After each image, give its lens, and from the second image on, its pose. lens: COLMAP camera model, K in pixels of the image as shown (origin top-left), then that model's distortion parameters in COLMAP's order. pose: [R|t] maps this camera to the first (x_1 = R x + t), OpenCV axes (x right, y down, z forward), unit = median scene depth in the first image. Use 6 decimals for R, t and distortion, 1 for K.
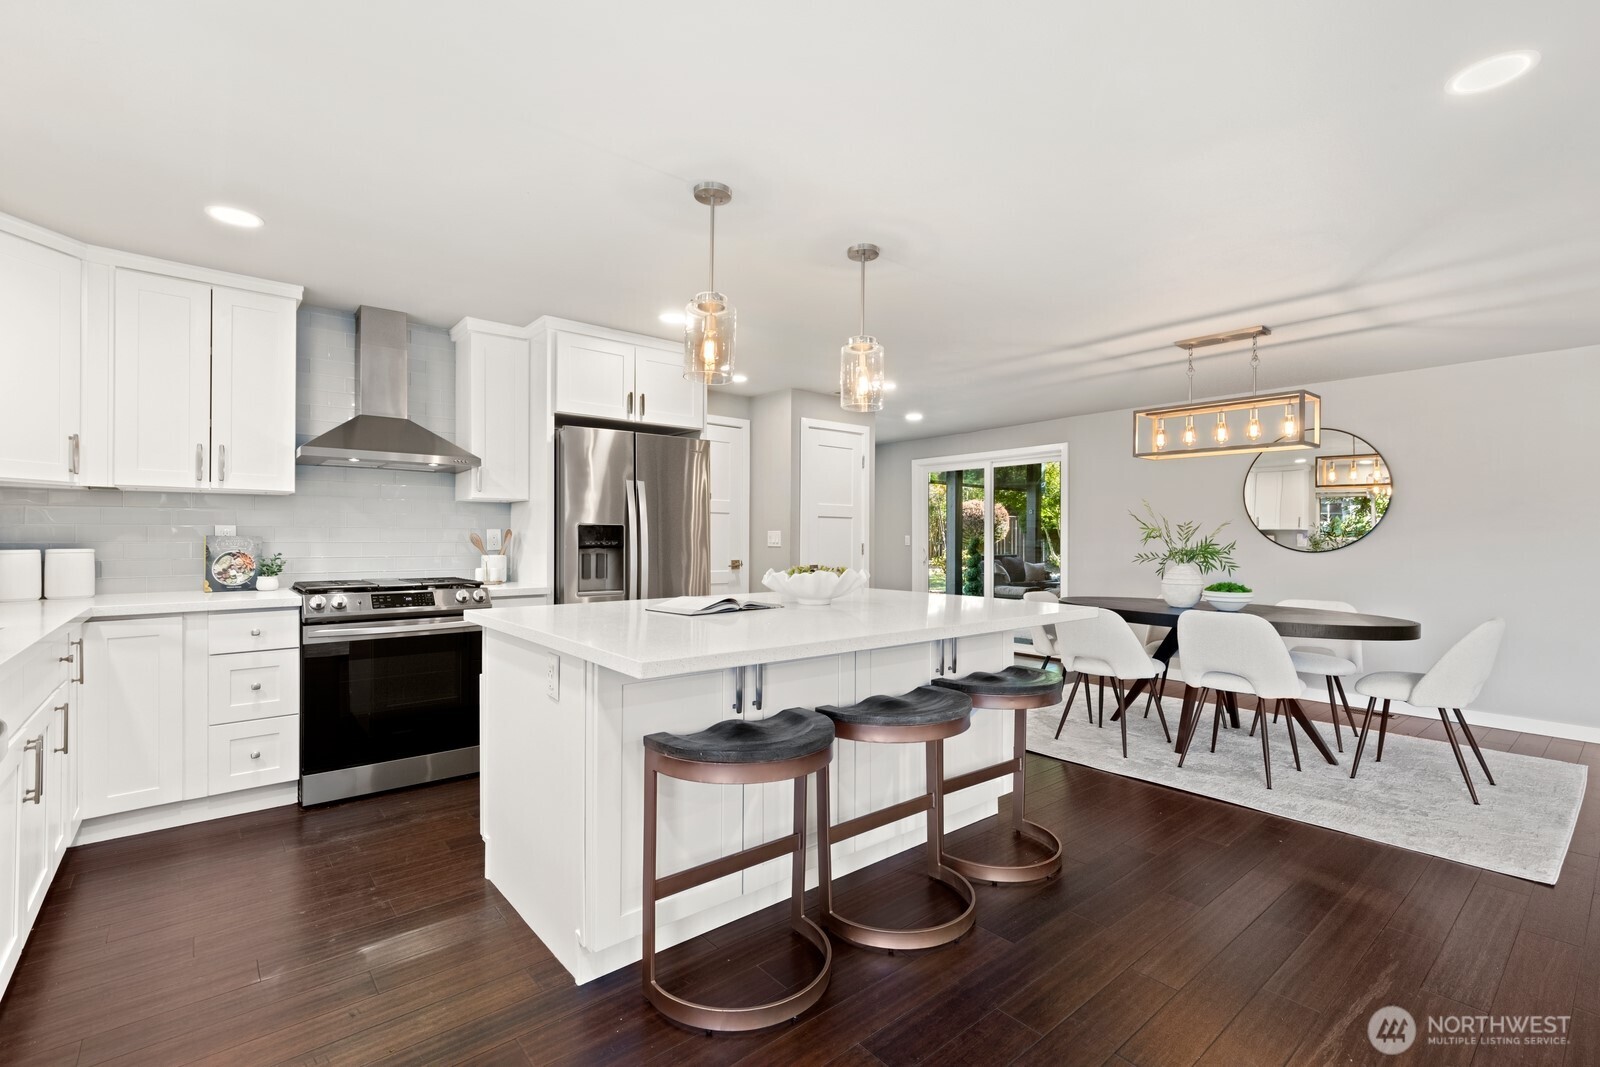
lens RADIAL K [[716.2, 0, 791.3], [0, 716.2, 530.0], [0, 0, 1]] dist [-0.000510, 0.000170]
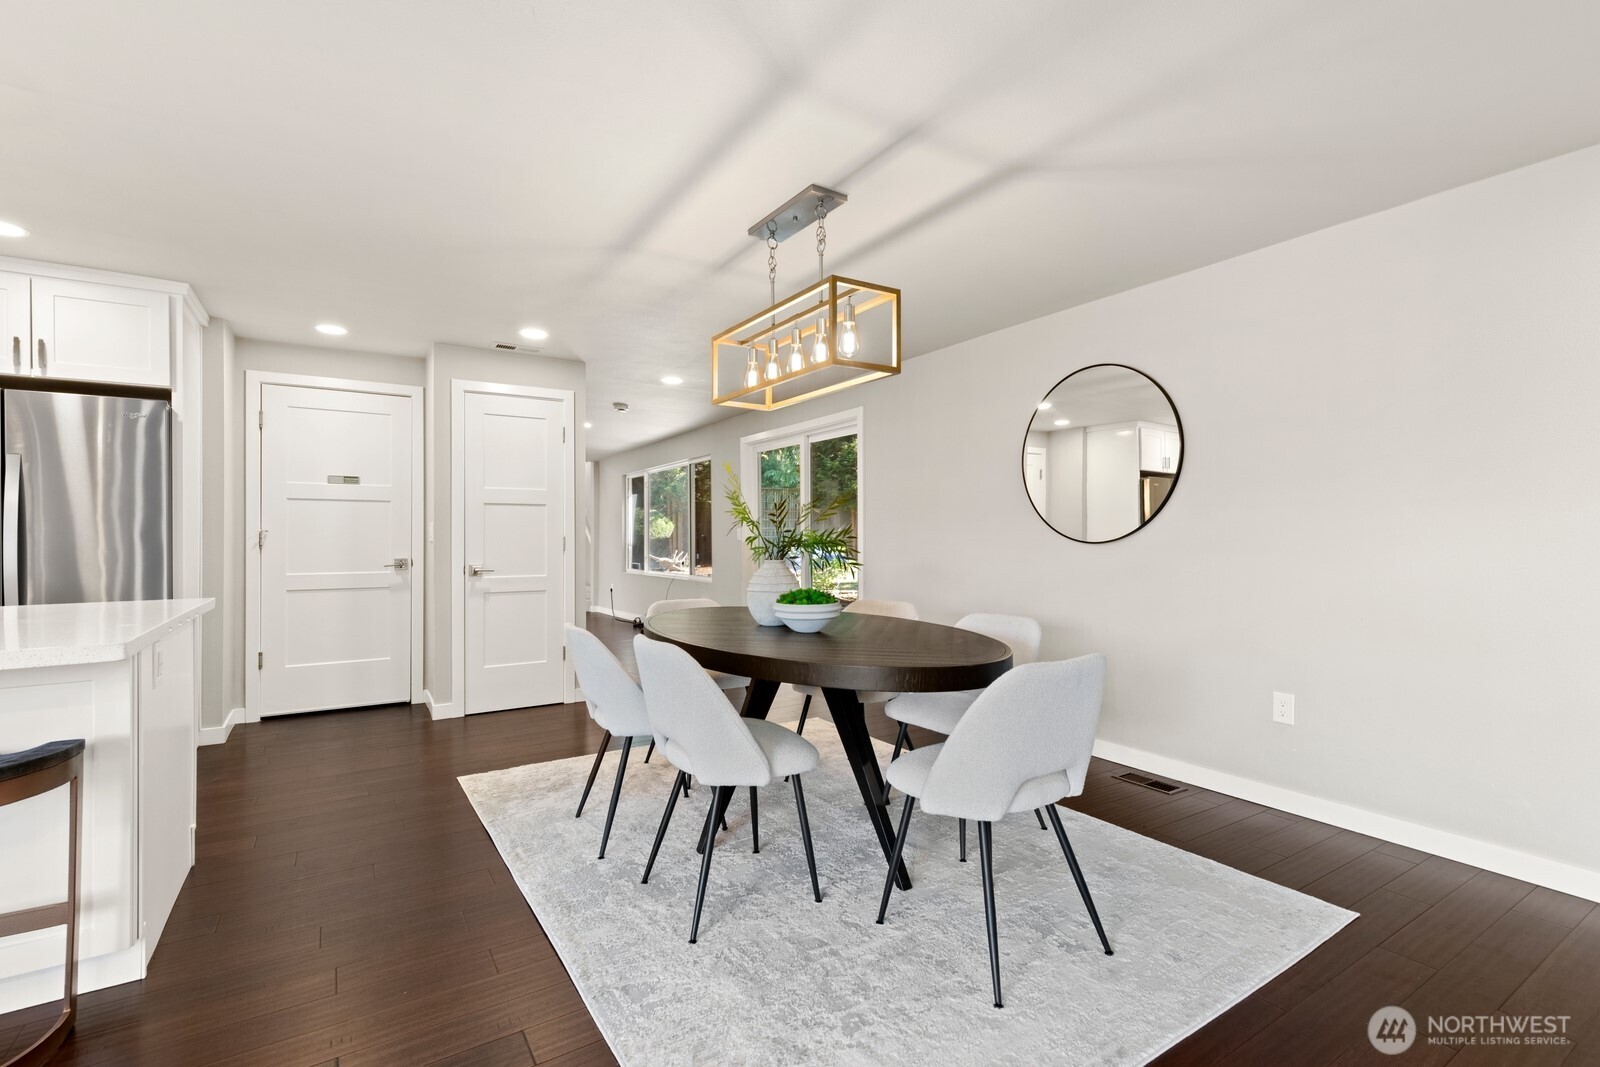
lens RADIAL K [[716.2, 0, 787.9], [0, 716.2, 537.4], [0, 0, 1]] dist [-0.000510, 0.000170]
pose [[0.993128, -0.008790, -0.116701, 0.793729], [0.010575, 0.999836, 0.014685, 0.018623], [0.116553, -0.015819, 0.993059, 0.412930]]
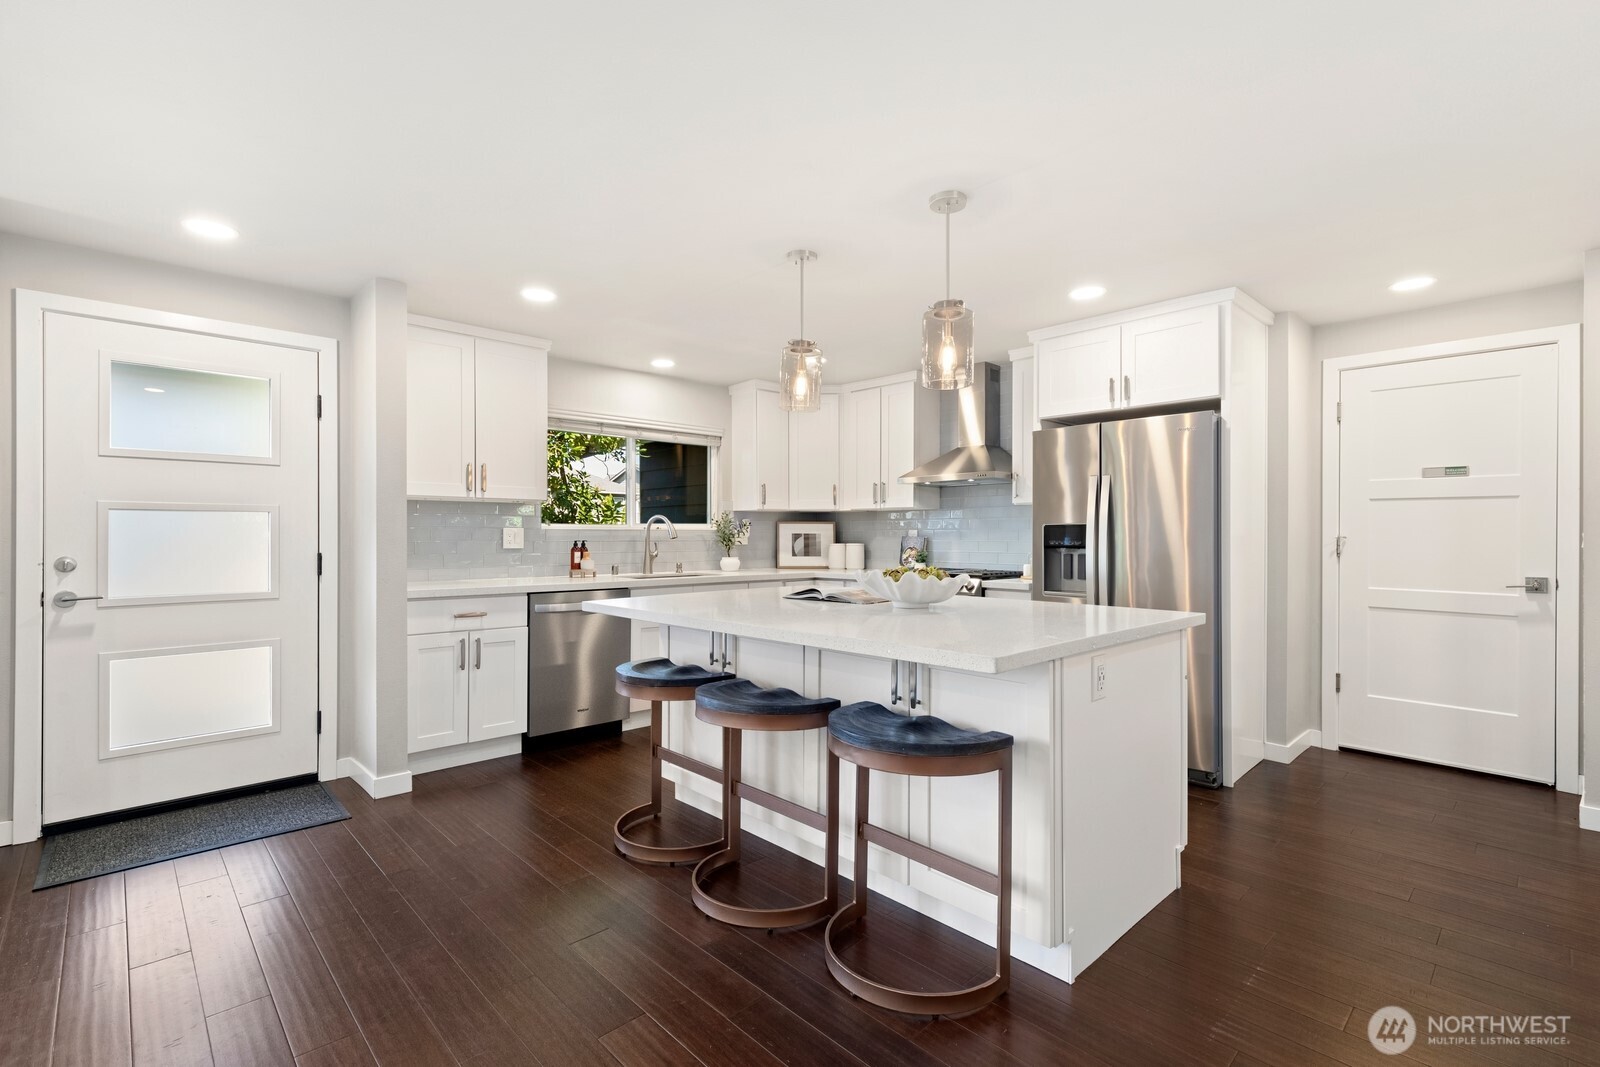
lens RADIAL K [[716.2, 0, 802.5], [0, 716.2, 532.7], [0, 0, 1]] dist [-0.000510, 0.000170]
pose [[0.070886, -0.007345, -0.997457, 0.784308], [0.009451, 0.999933, -0.006692, 0.008292], [0.997440, -0.008953, 0.070951, 0.646405]]
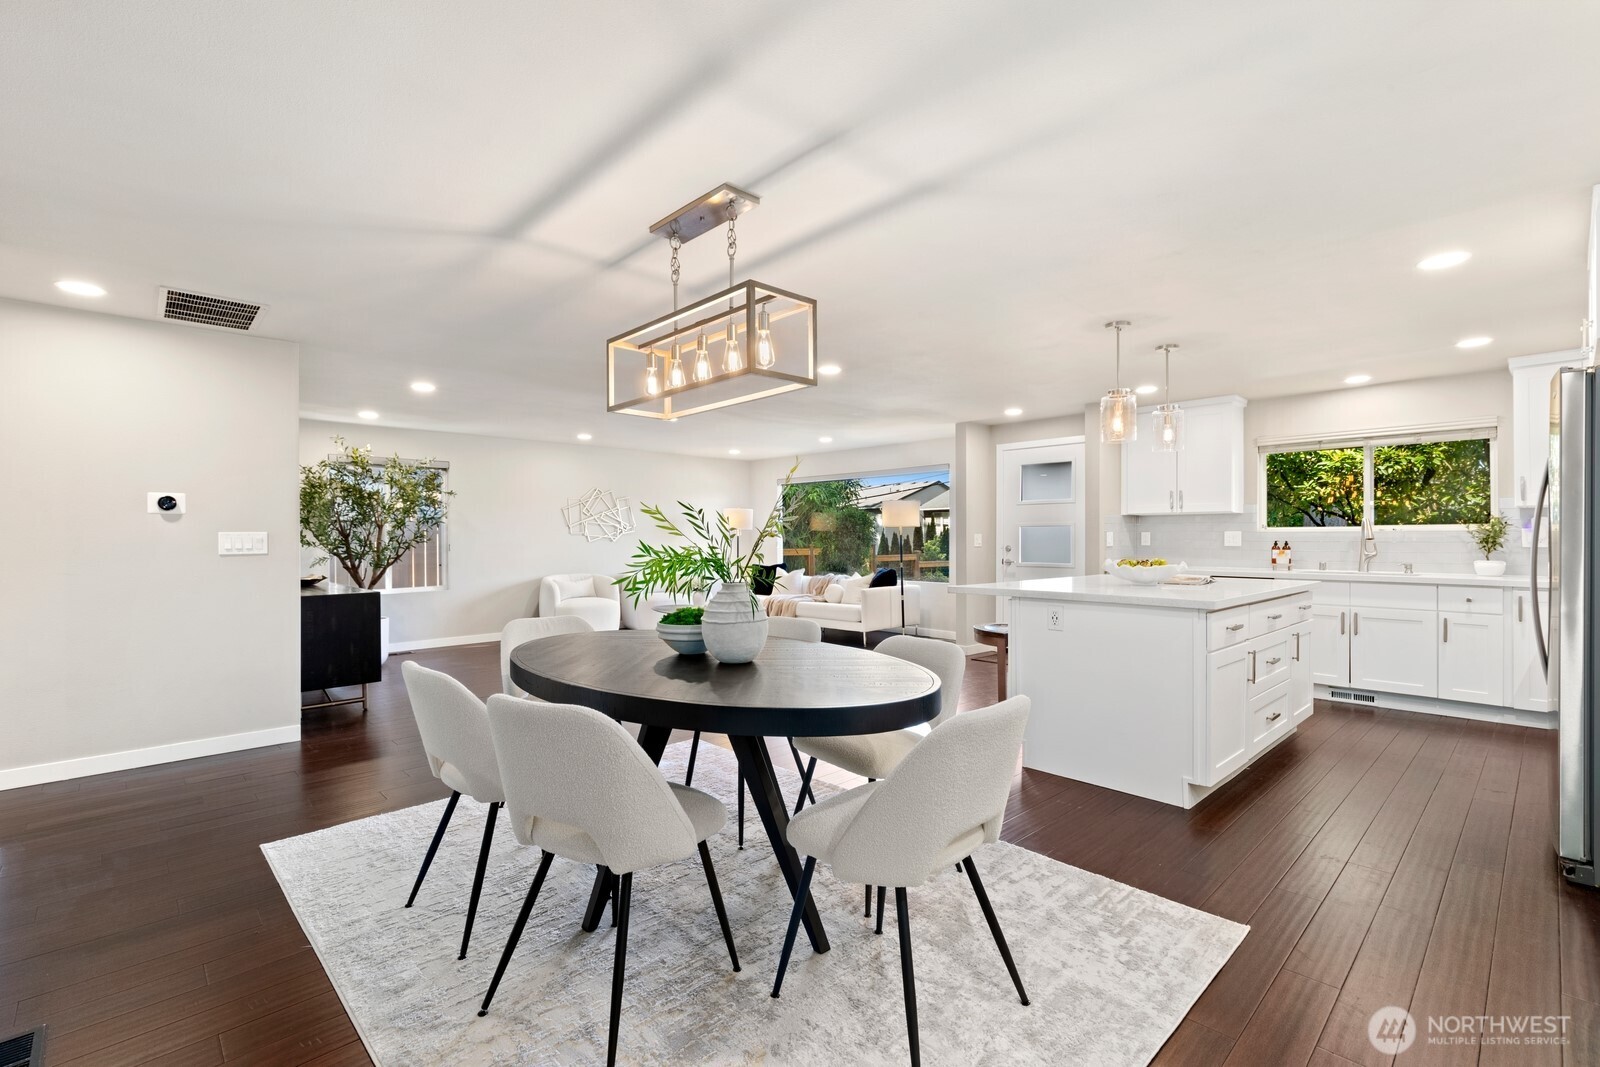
lens RADIAL K [[716.2, 0, 800.5], [0, 716.2, 533.9], [0, 0, 1]] dist [-0.000510, 0.000170]
pose [[-0.996820, 0.001457, -0.079674, 0.676735], [0.002334, 0.999938, -0.010915, 0.009810], [0.079653, -0.011066, -0.996761, 1.935877]]
